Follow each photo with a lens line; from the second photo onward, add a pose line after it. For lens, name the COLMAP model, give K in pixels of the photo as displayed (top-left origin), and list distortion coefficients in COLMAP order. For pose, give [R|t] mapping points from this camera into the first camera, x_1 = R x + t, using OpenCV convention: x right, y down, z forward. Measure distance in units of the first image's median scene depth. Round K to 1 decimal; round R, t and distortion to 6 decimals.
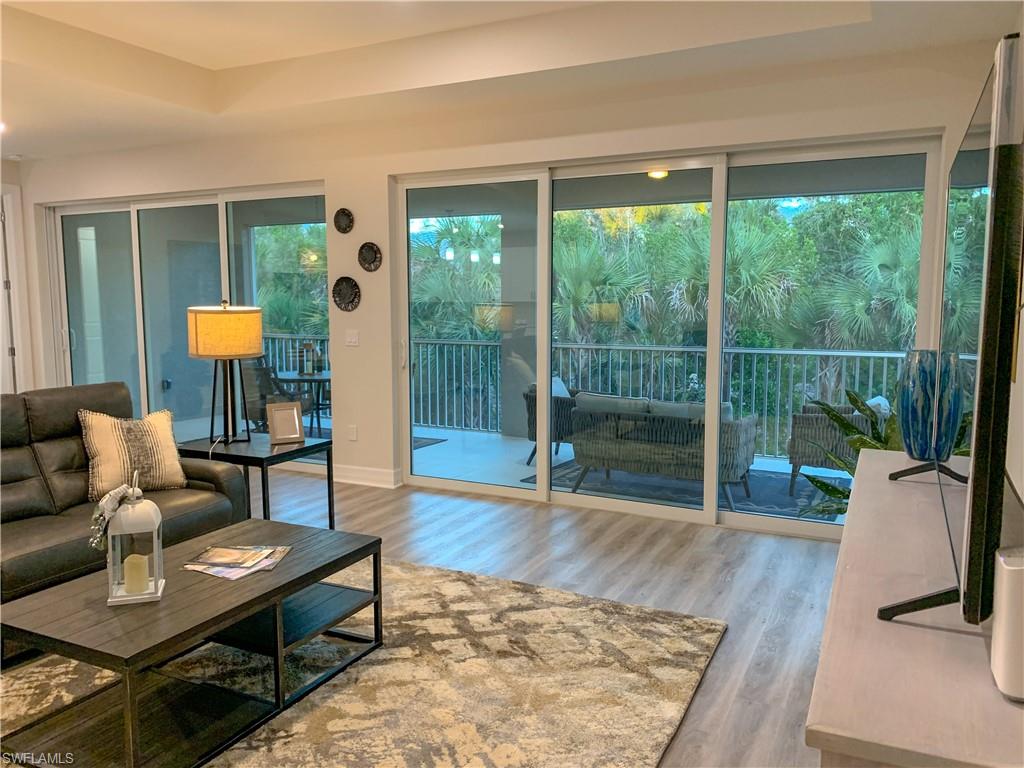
lens RADIAL K [[796.3, 0, 514.4], [0, 796.3, 377.4], [0, 0, 1]] dist [0.048002, -0.052314]
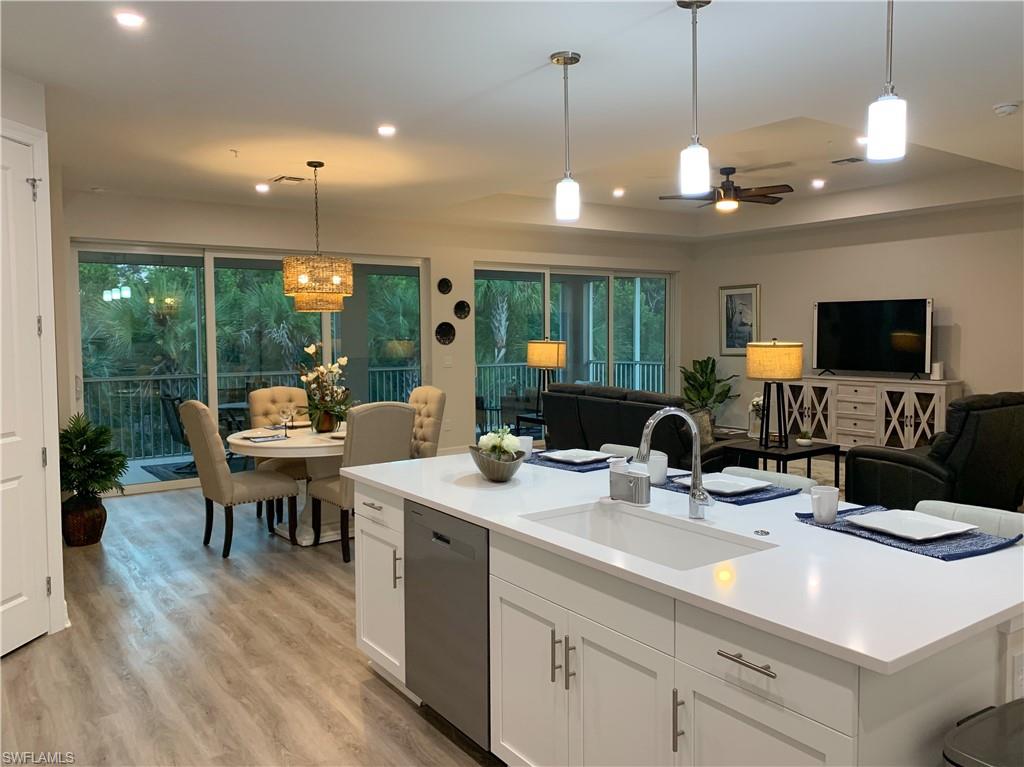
lens RADIAL K [[796.3, 0, 515.7], [0, 796.3, 388.5], [0, 0, 1]] dist [0.048002, -0.052314]
pose [[0.481531, -0.059915, 0.874379, -1.494011], [0.092349, 0.995575, 0.017362, -0.013375], [-0.871550, 0.072387, 0.484933, 0.149980]]
